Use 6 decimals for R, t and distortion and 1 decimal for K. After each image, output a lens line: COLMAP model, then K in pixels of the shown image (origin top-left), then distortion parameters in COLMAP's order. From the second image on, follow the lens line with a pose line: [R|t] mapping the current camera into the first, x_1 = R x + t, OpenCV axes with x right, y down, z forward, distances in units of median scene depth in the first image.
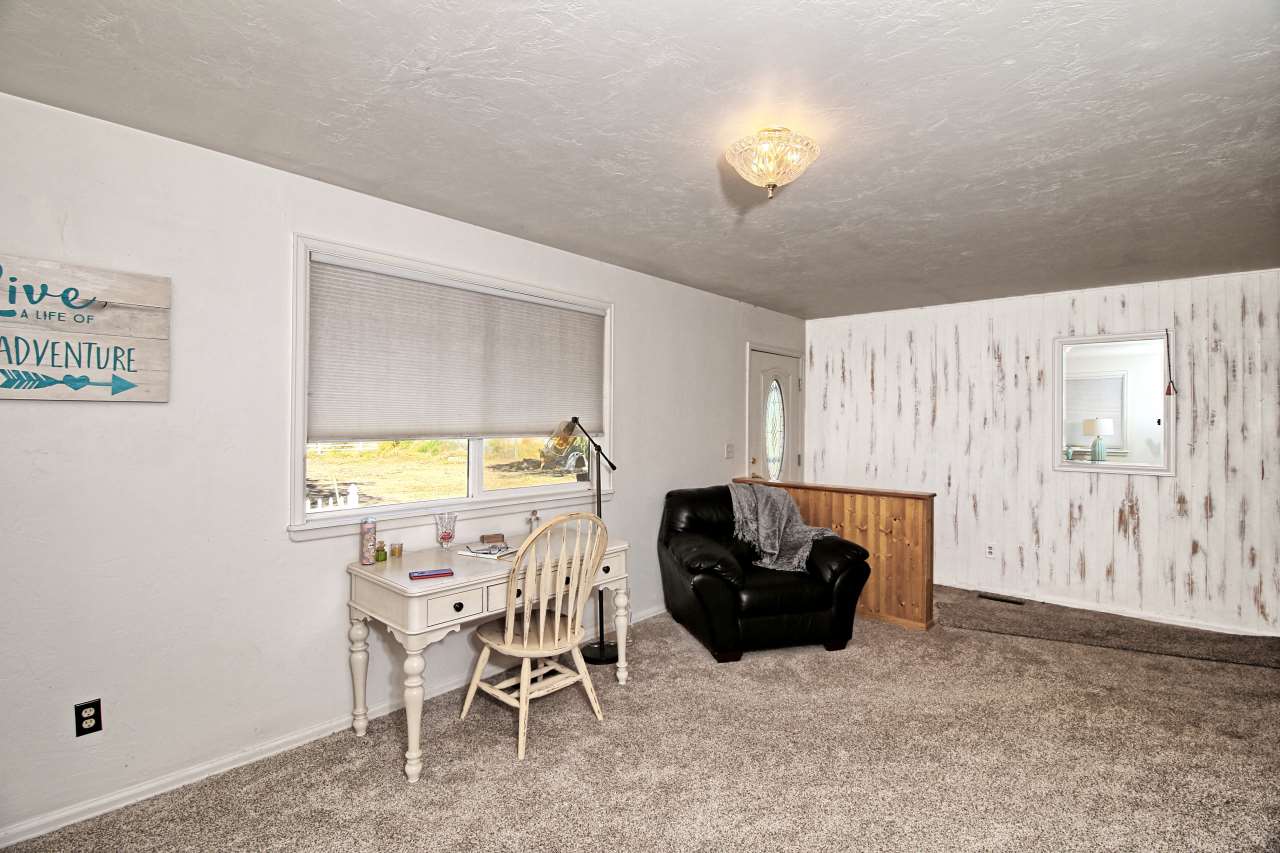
lens RADIAL K [[583.8, 0, 663.4], [0, 583.8, 417.0], [0, 0, 1]] dist [0.000055, -0.011926]
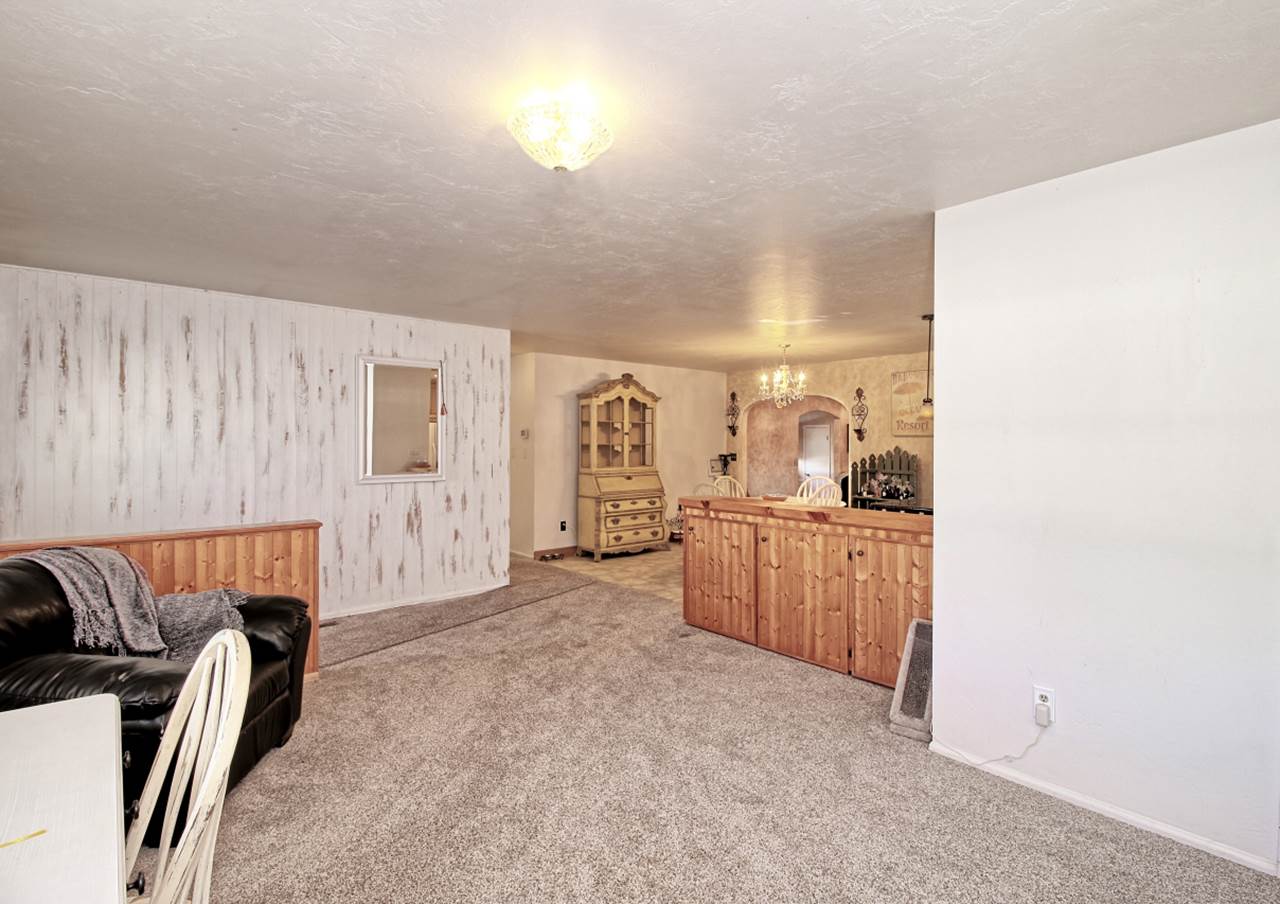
lens RADIAL K [[625.3, 0, 640.4], [0, 625.3, 441.0], [0, 0, 1]] dist [-0.001537, -0.000413]
pose [[0.149315, -0.008670, 0.988752, -0.387385], [-0.008410, 0.999914, 0.010038, 0.000768], [-0.988754, -0.009814, 0.149229, 0.392128]]
